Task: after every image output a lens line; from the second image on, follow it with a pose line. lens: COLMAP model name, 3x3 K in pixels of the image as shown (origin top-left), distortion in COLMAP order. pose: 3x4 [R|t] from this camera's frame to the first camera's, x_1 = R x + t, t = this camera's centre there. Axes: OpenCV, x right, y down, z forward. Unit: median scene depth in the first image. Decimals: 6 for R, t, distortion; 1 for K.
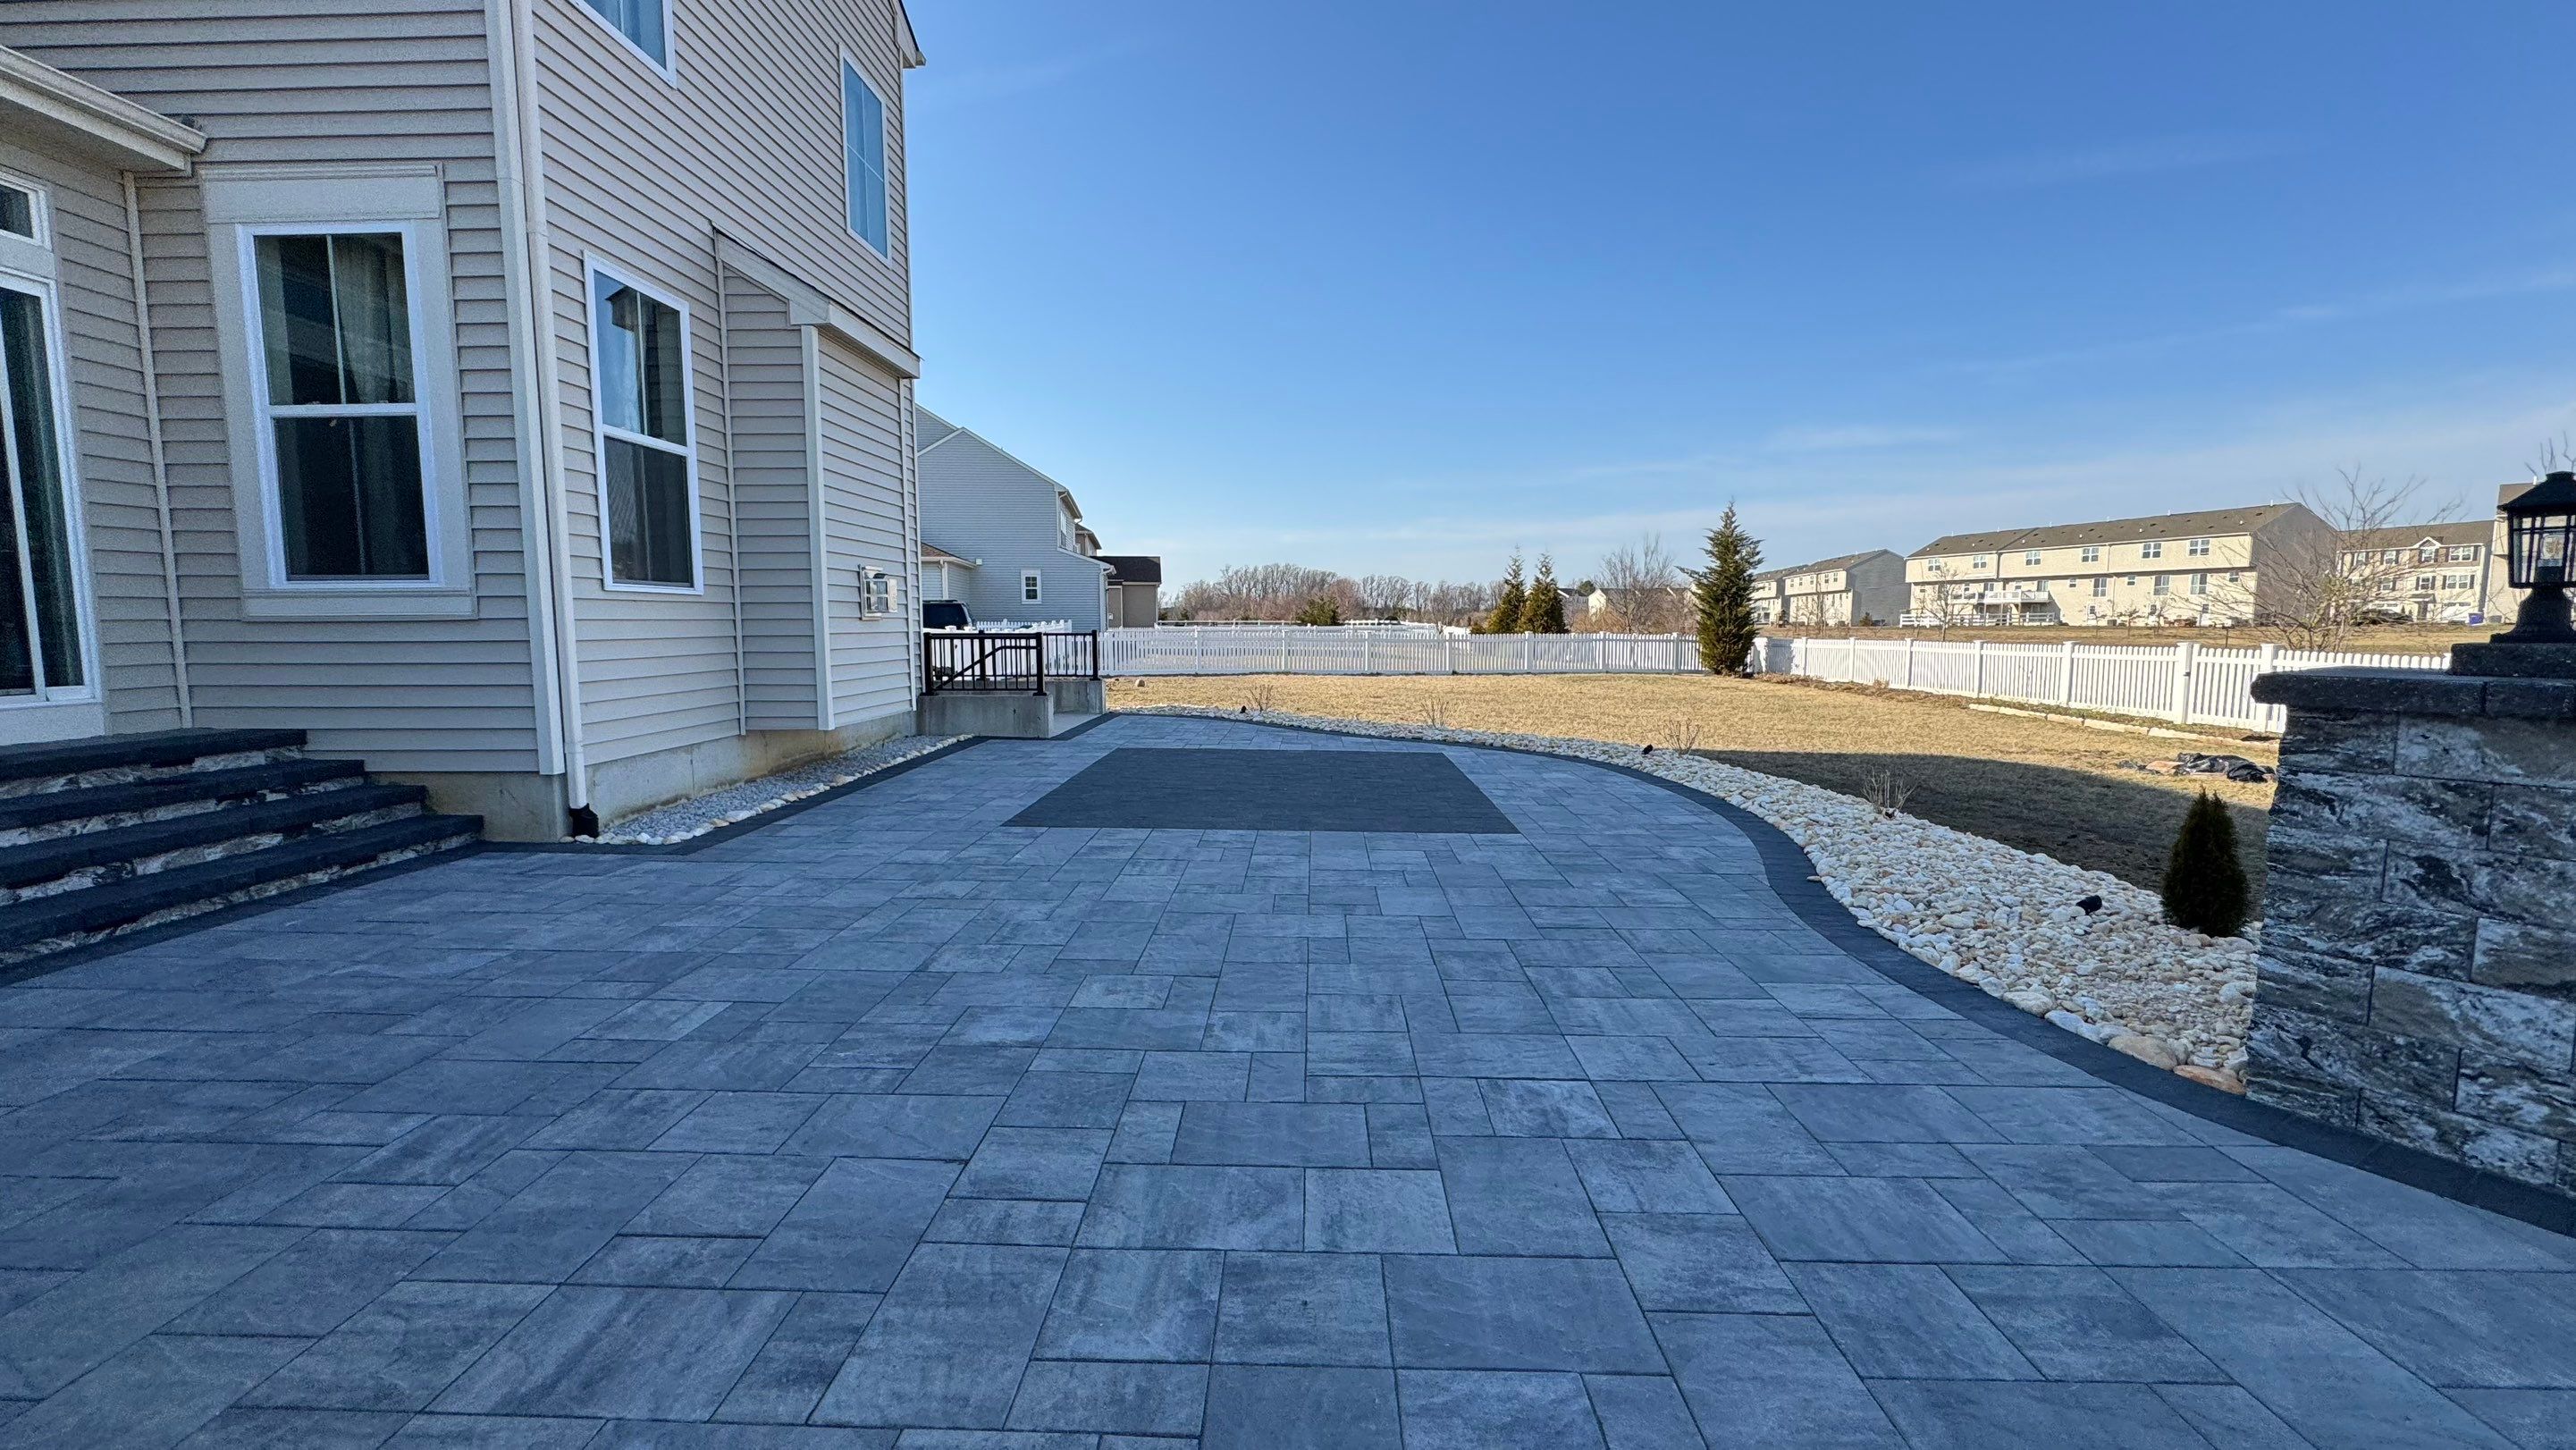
lens RADIAL K [[1022.7, 0, 1284.2], [0, 1022.7, 716.0], [0, 0, 1]] dist [-0.002561, 0.000322]
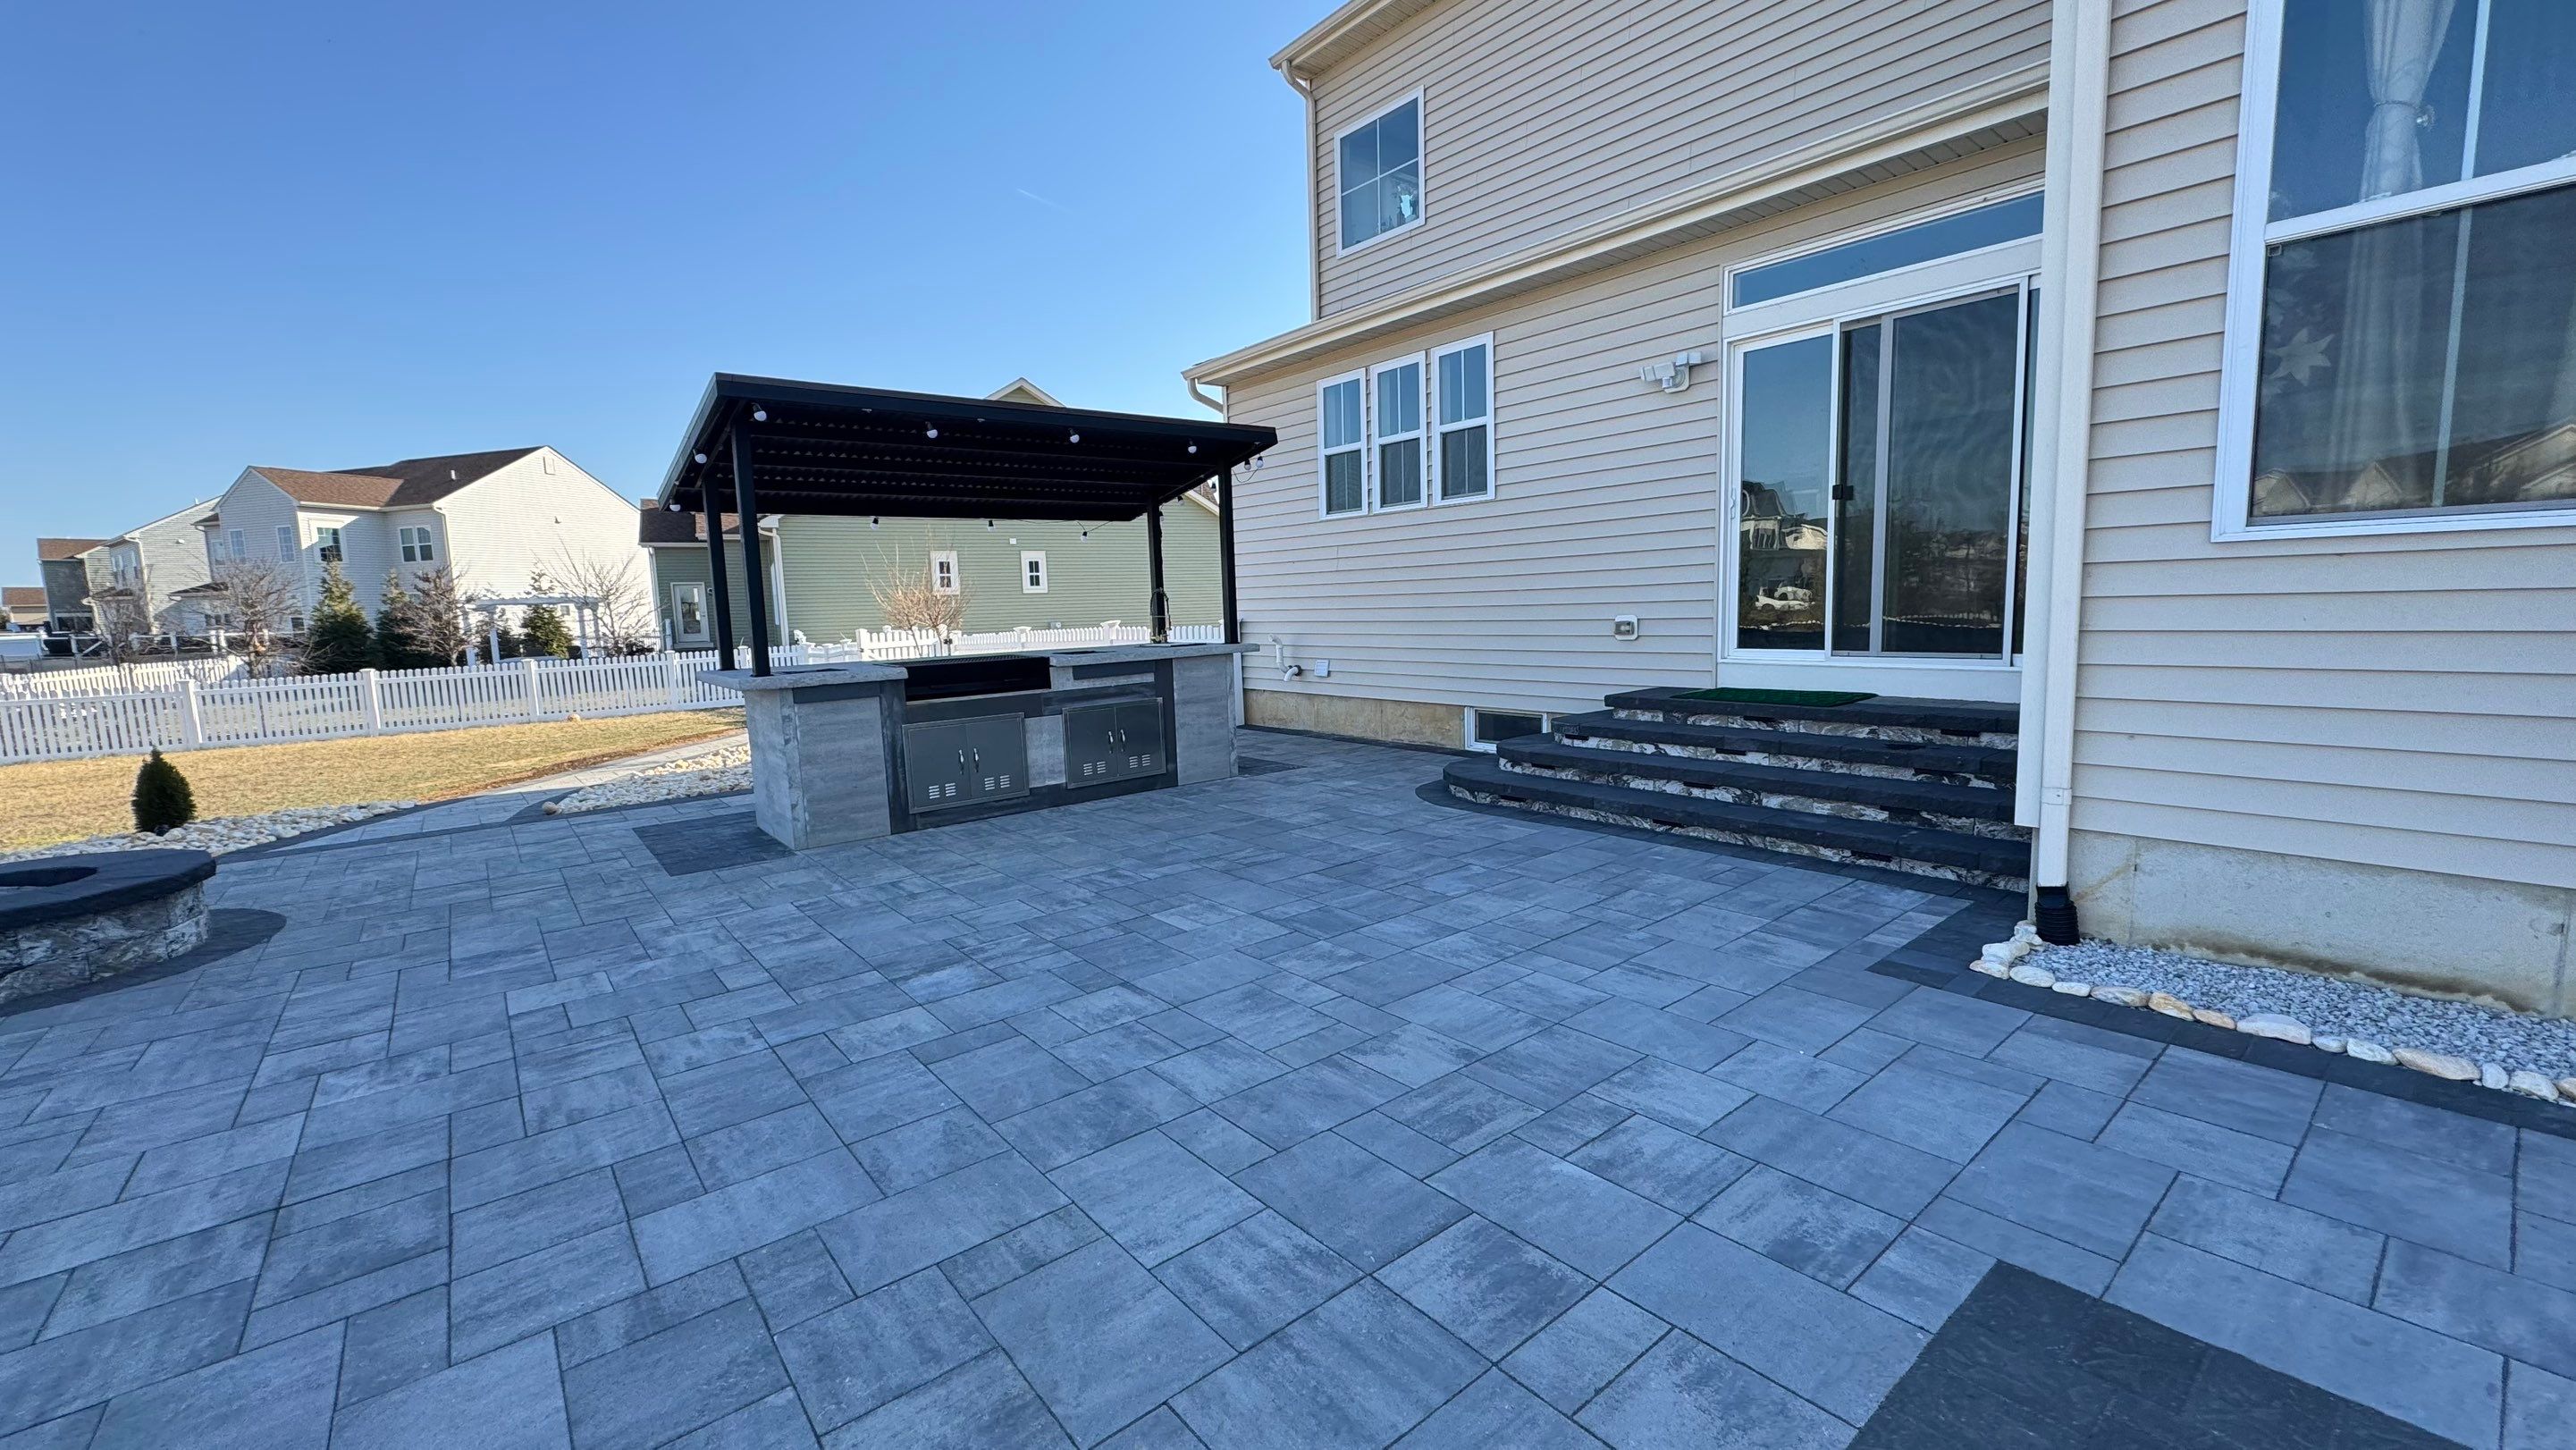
lens RADIAL K [[1022.7, 0, 1281.6], [0, 1022.7, 725.6], [0, 0, 1]] dist [-0.002561, 0.000322]
pose [[-0.757906, 0.101495, -0.644420, 0.094786], [-0.029674, 0.981437, 0.189475, -0.127295], [0.651688, 0.162727, -0.740825, 1.218344]]
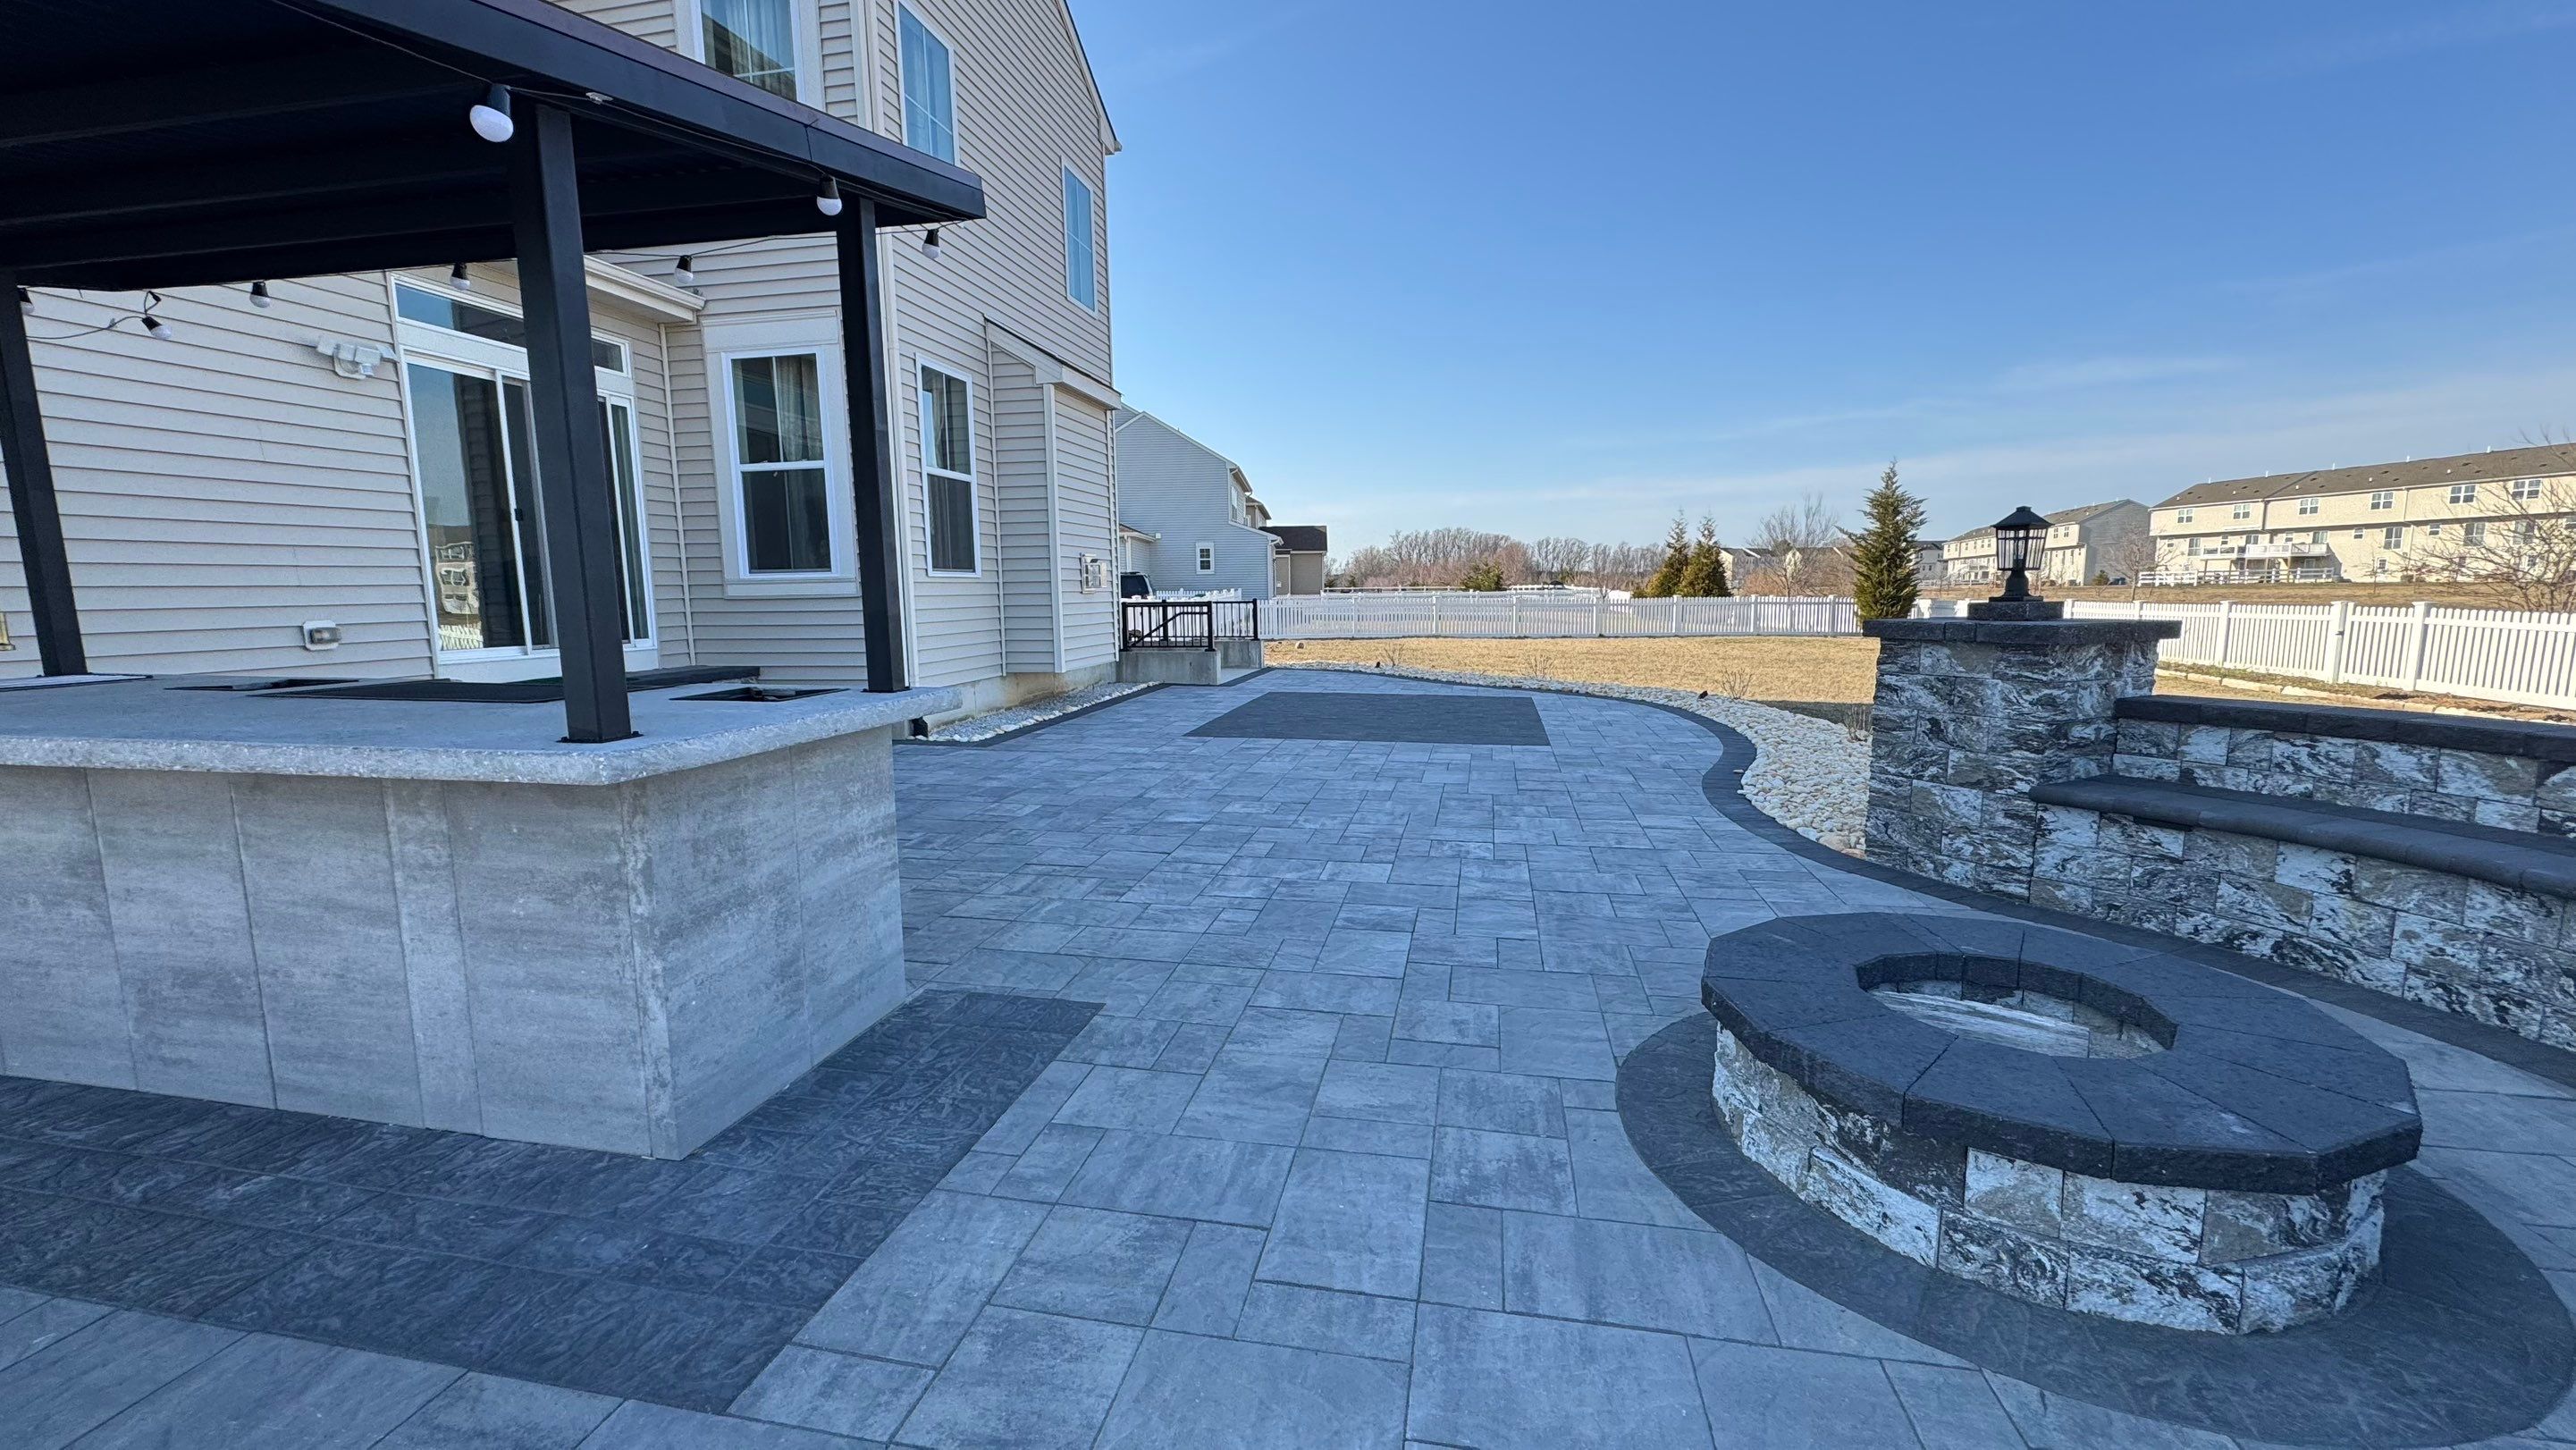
lens RADIAL K [[1022.7, 0, 1283.1], [0, 1022.7, 718.1], [0, 0, 1]] dist [-0.002561, 0.000322]
pose [[0.986147, 0.010244, -0.165557, 0.119248], [-0.004508, 0.999378, 0.034987, 0.035292], [0.165813, -0.033756, 0.985579, -0.461691]]
